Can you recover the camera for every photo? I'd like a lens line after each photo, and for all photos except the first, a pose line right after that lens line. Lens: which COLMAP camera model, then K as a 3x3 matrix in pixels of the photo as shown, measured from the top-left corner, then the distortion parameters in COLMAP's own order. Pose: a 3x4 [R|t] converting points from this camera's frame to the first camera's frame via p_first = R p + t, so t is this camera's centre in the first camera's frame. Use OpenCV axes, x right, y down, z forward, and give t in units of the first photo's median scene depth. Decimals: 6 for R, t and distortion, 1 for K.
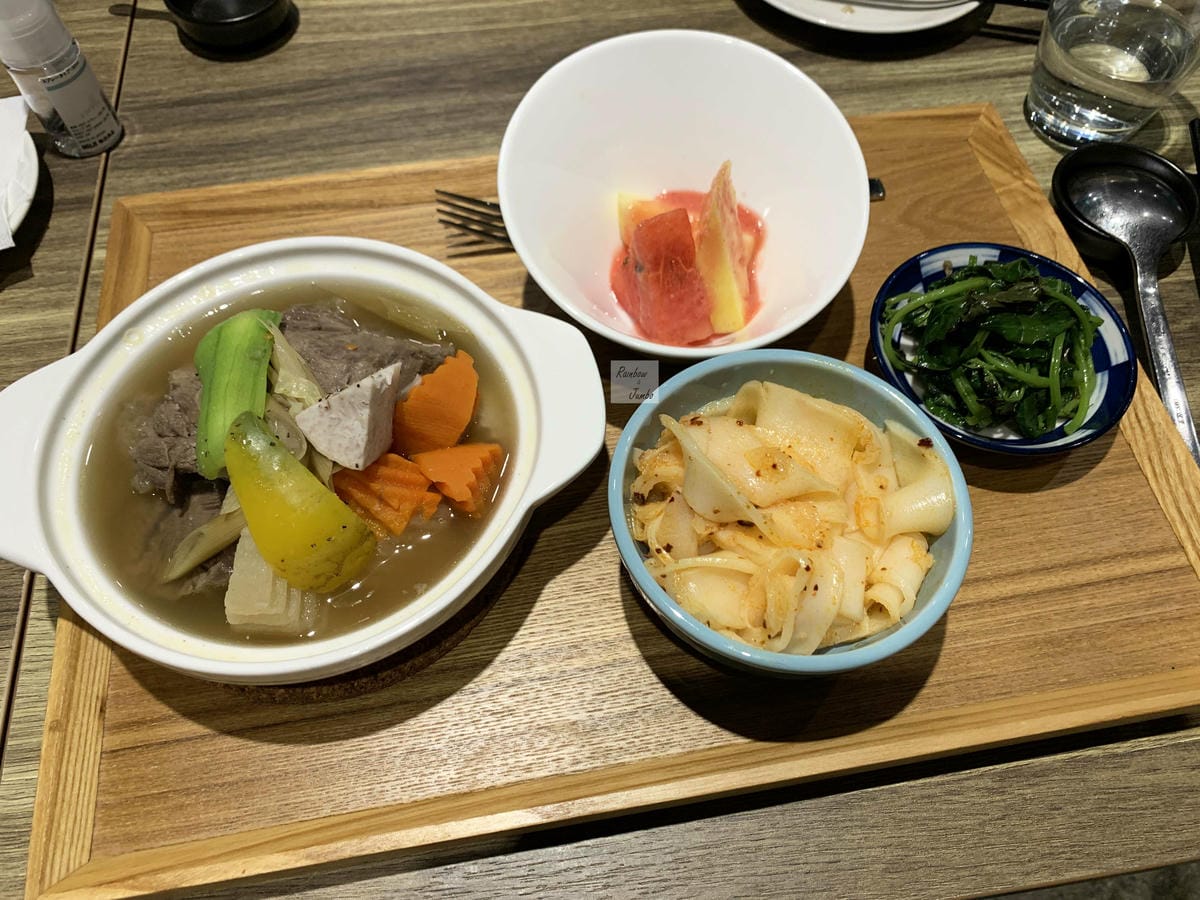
lens RADIAL K [[894.1, 0, 596.8], [0, 894.1, 429.2], [0, 0, 1]] dist [0.031067, -0.011904]
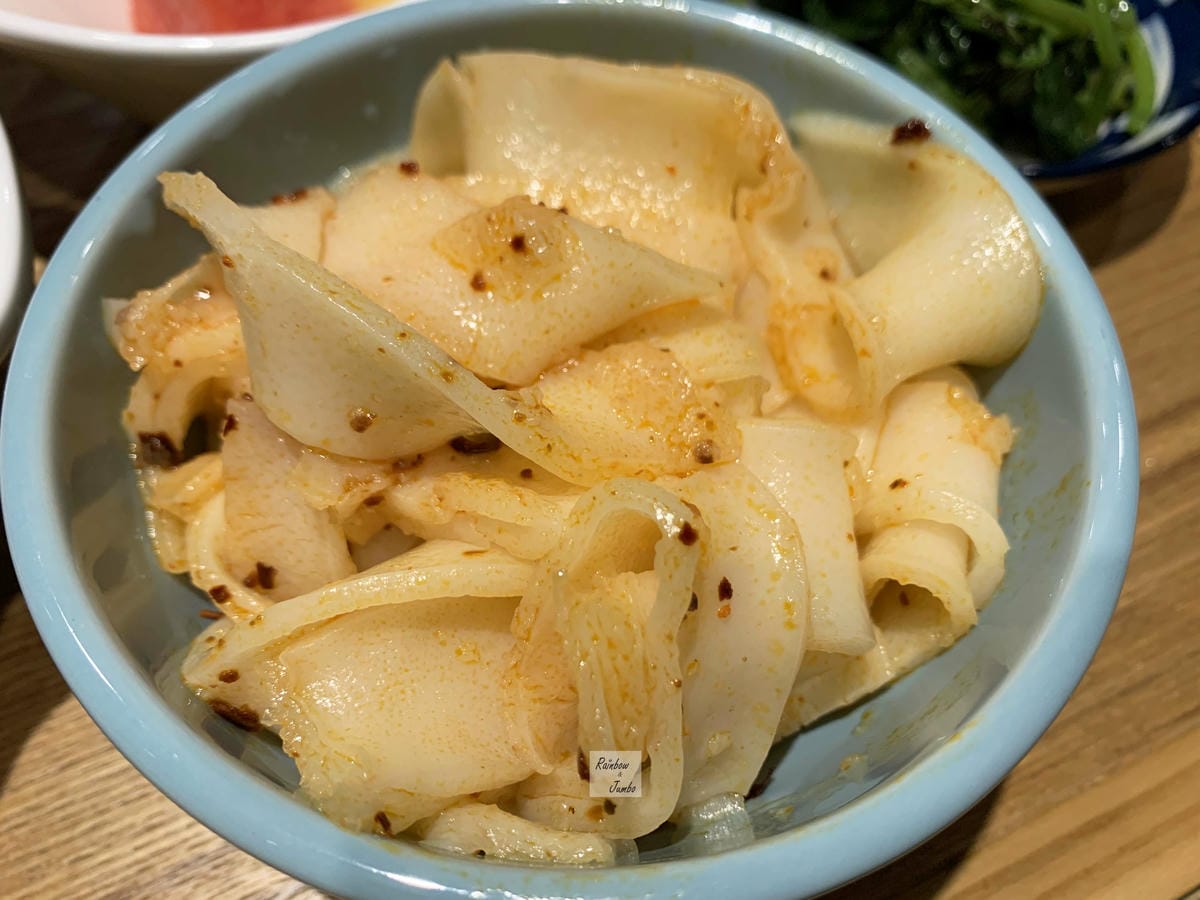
lens RADIAL K [[894.1, 0, 602.4], [0, 894.1, 451.5], [0, 0, 1]] dist [0.031067, -0.011904]
pose [[0.960642, -0.220141, 0.169424, 0.156059], [0.214918, 0.975412, 0.048808, 0.102444], [-0.176003, -0.010474, 0.984334, 0.677406]]
